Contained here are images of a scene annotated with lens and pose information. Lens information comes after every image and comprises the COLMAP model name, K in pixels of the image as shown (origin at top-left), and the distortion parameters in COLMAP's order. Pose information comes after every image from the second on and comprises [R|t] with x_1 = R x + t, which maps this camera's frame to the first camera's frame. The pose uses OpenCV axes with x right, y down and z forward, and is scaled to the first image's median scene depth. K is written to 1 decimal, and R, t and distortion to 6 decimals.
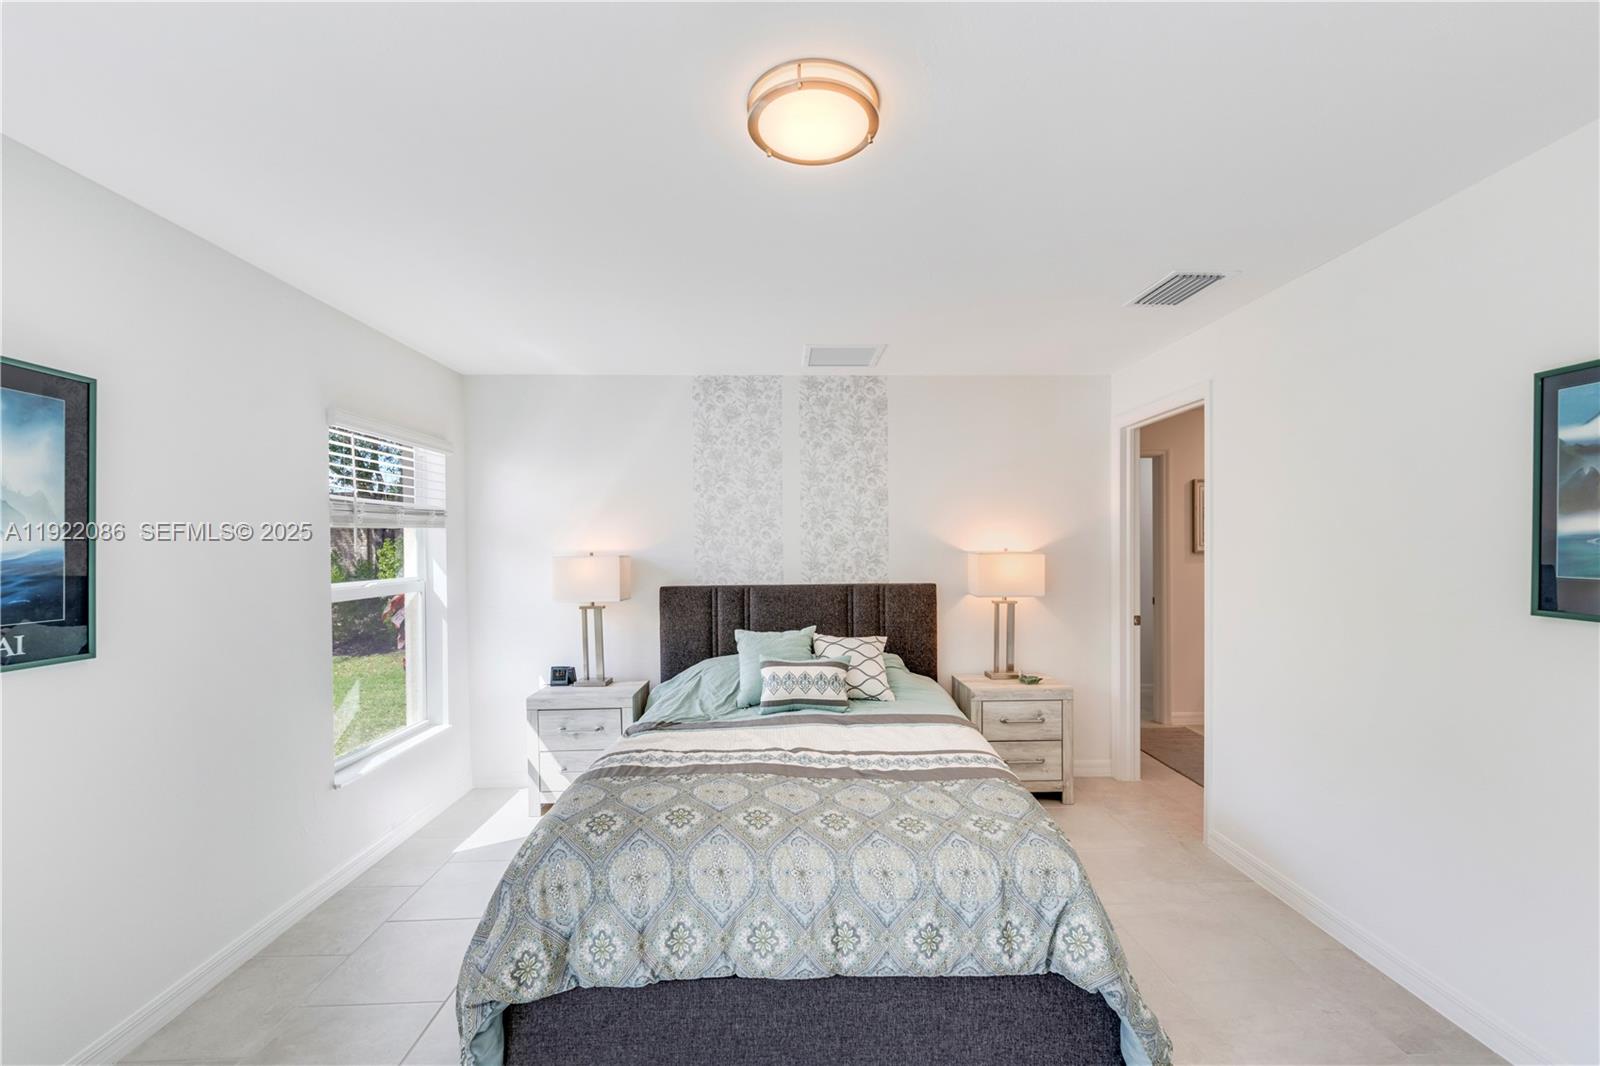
lens RADIAL K [[652.3, 0, 802.7], [0, 652.3, 553.3], [0, 0, 1]] dist [0.001680, -0.001527]
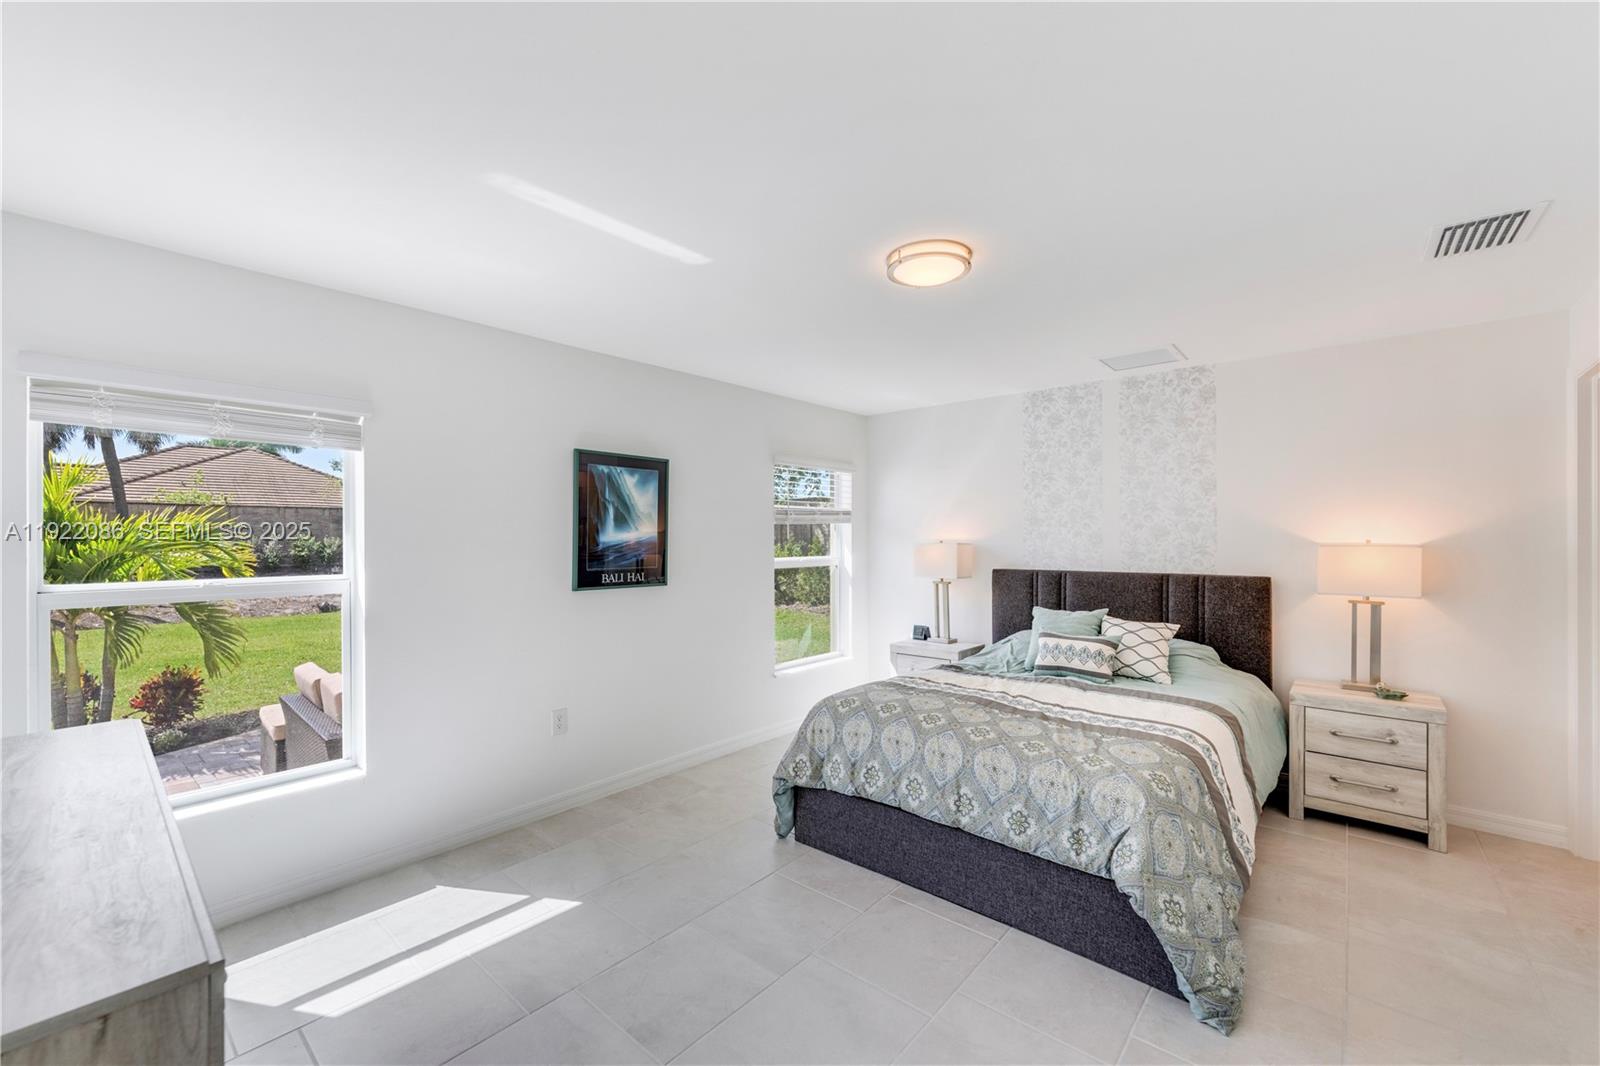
lens RADIAL K [[652.3, 0, 797.9], [0, 652.3, 534.7], [0, 0, 1]] dist [0.001680, -0.001527]
pose [[0.728467, 0.002415, -0.685077, 0.411025], [-0.011153, 0.999903, -0.008335, 0.001112], [0.684990, 0.013713, 0.728423, -0.169698]]
